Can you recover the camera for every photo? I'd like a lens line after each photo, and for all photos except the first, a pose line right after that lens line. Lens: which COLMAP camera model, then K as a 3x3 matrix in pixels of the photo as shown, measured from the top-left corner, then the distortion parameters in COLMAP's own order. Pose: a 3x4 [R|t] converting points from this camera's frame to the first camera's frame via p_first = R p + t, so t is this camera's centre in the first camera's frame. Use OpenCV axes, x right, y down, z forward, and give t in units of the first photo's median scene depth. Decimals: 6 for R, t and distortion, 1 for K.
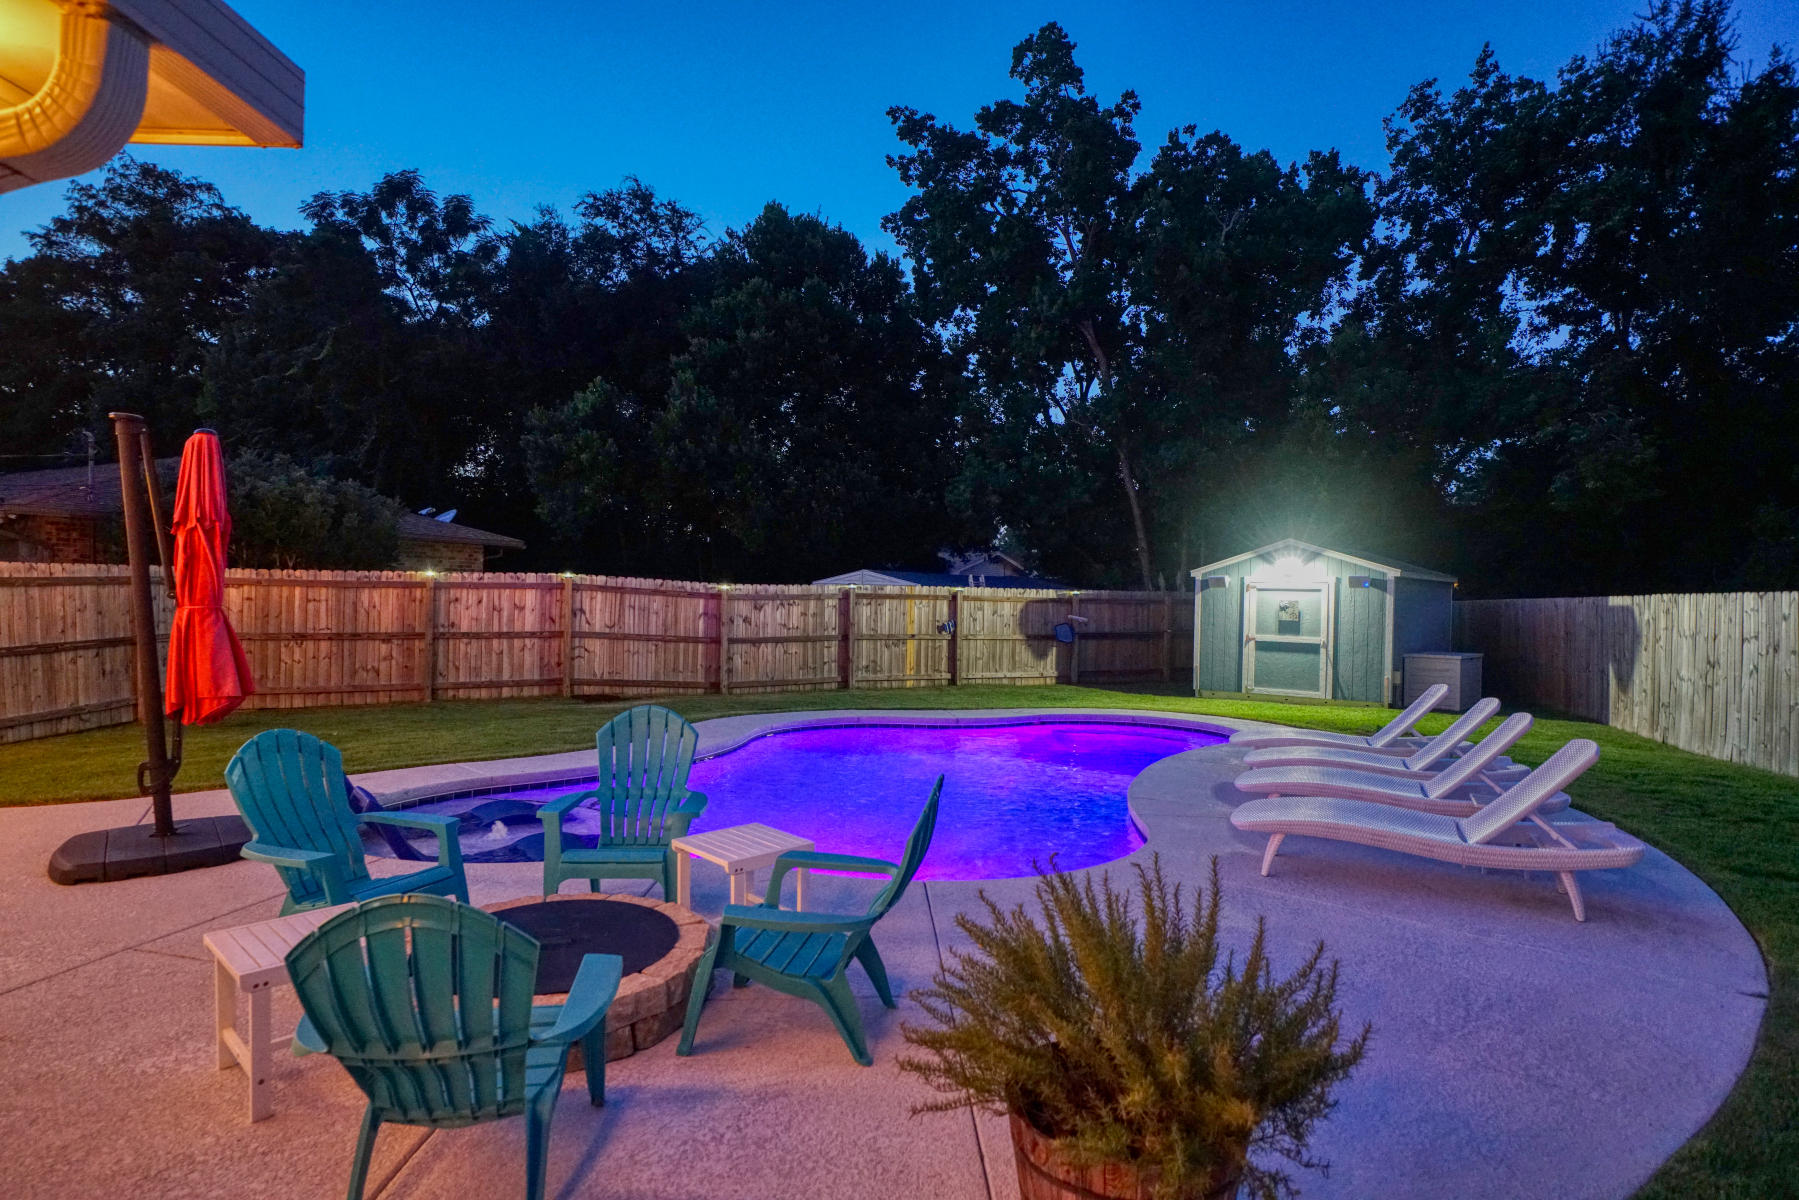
lens RADIAL K [[990.4, 0, 883.4], [0, 990.4, 612.7], [0, 0, 1]] dist [0.005952, -0.005662]
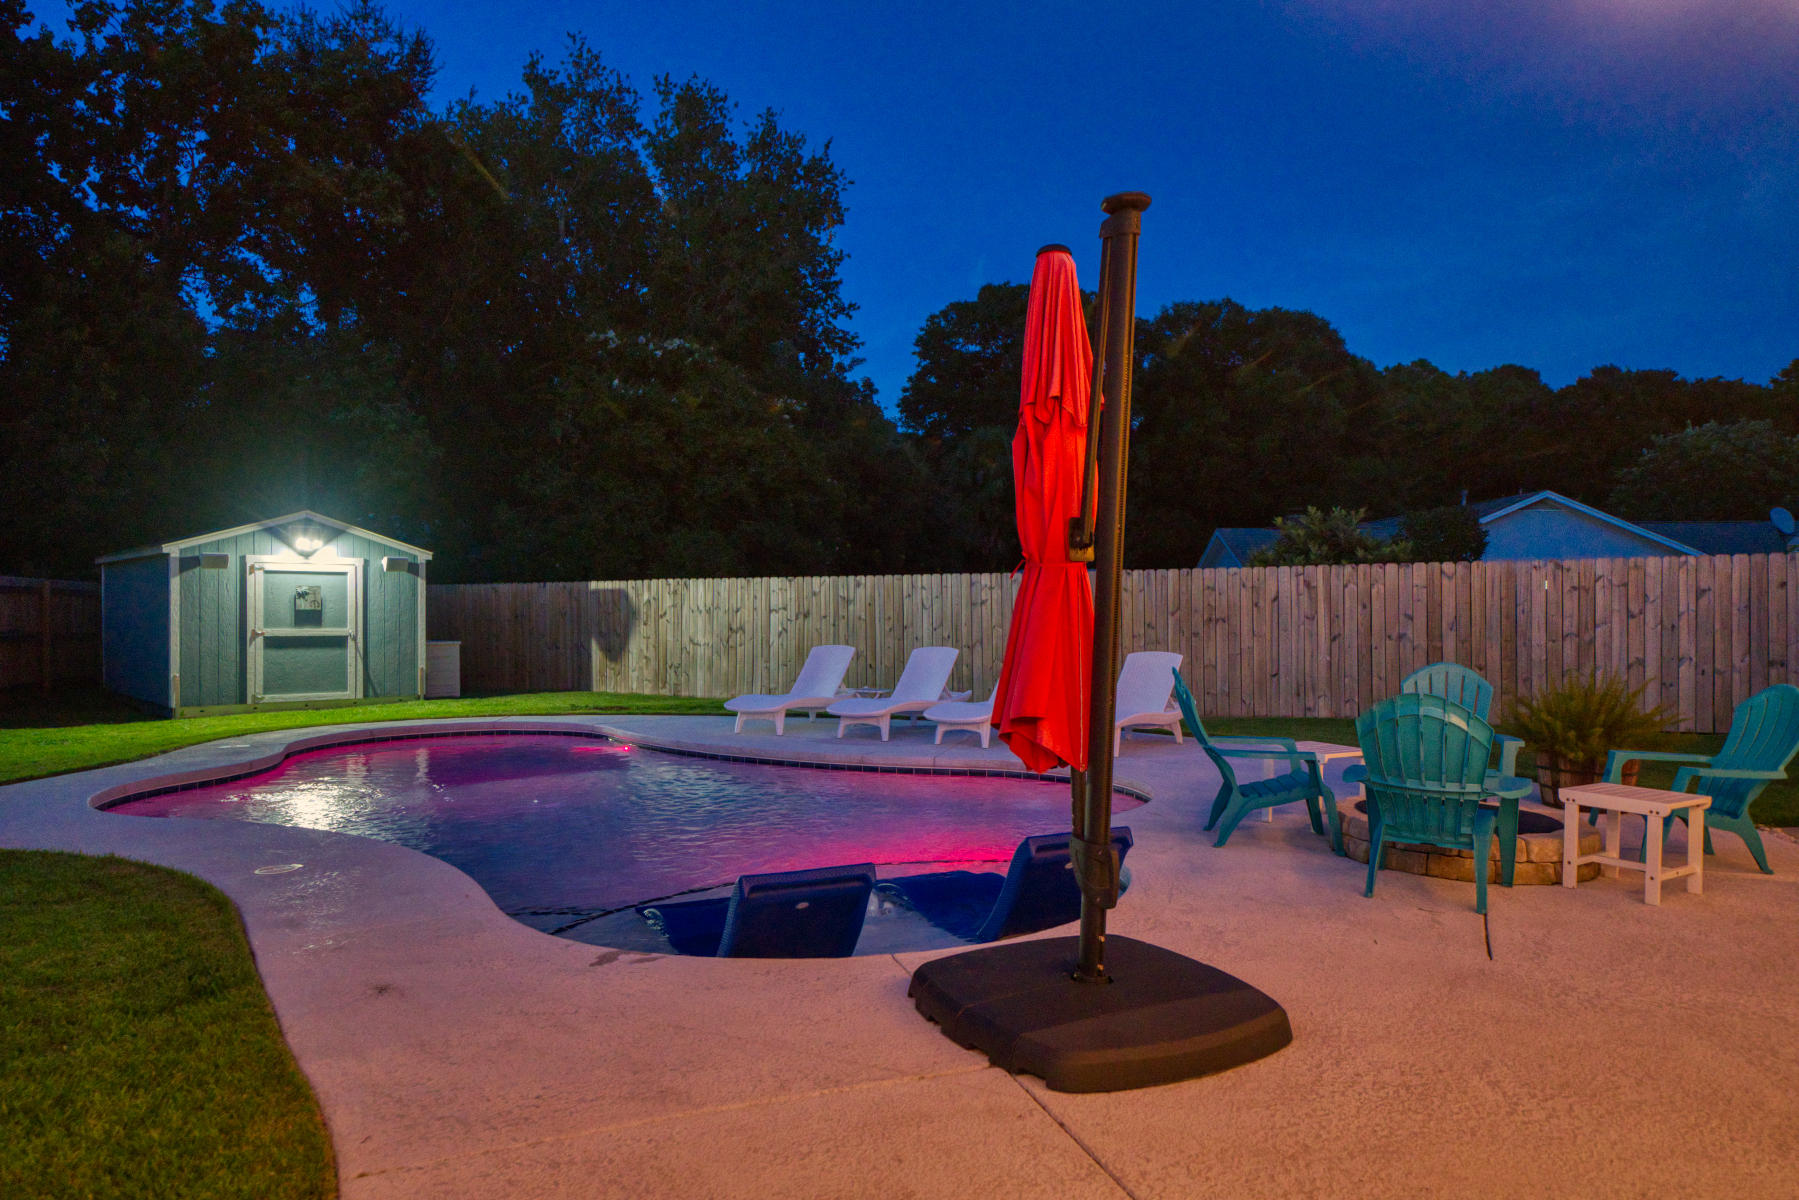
lens RADIAL K [[1202.5, 0, 882.6], [0, 1202.5, 602.1], [0, 0, 1]] dist [0.022602, 0.012243]
pose [[0.163906, -0.011816, 0.986405, -0.497202], [0.019250, 0.999776, 0.008777, 0.001906], [-0.986288, 0.017549, 0.164096, 0.349559]]
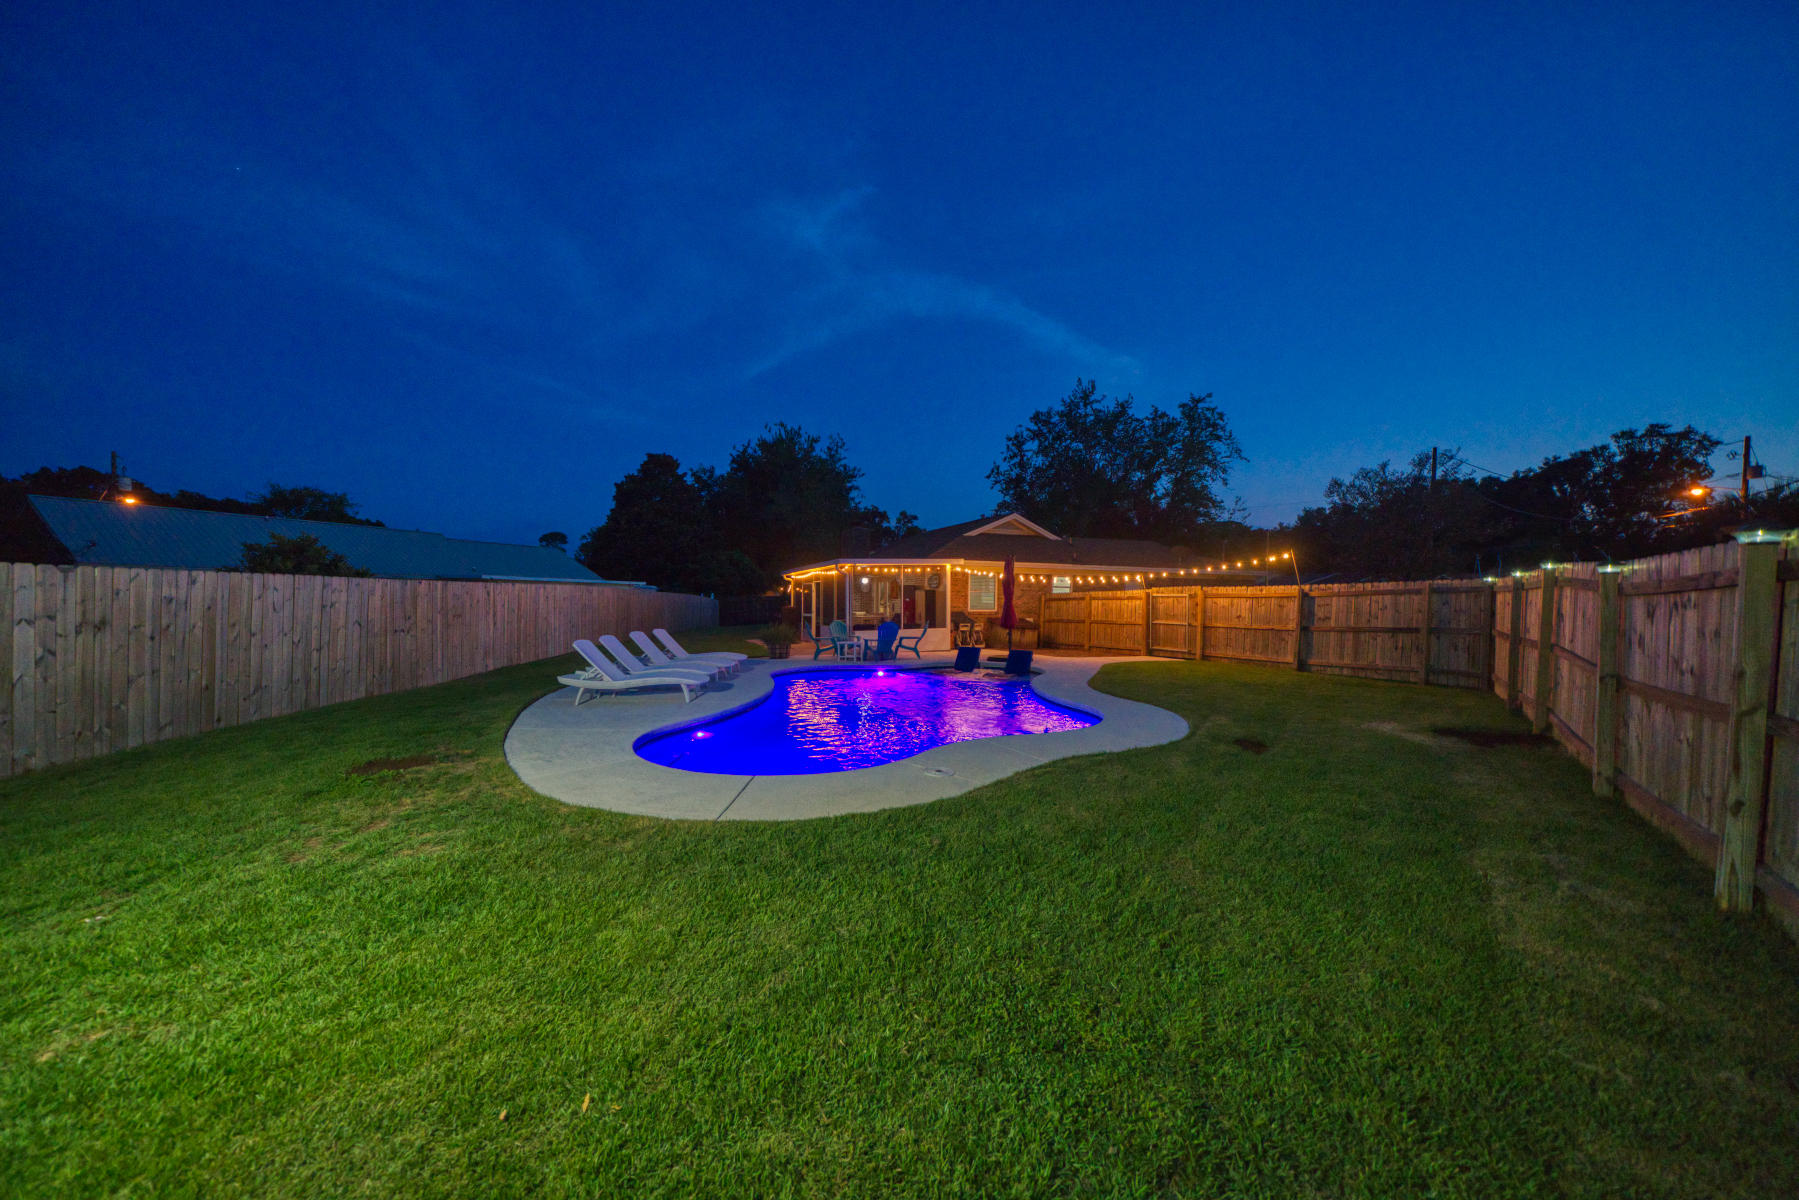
lens RADIAL K [[617.8, 0, 912.0], [0, 617.8, 599.2], [0, 0, 1]] dist [-0.019759, 0.000505]
pose [[-0.905660, -0.016908, -0.423668, 0.255085], [-0.021677, 0.999744, 0.006439, -0.006353], [0.423451, 0.015016, -0.905795, 1.094650]]
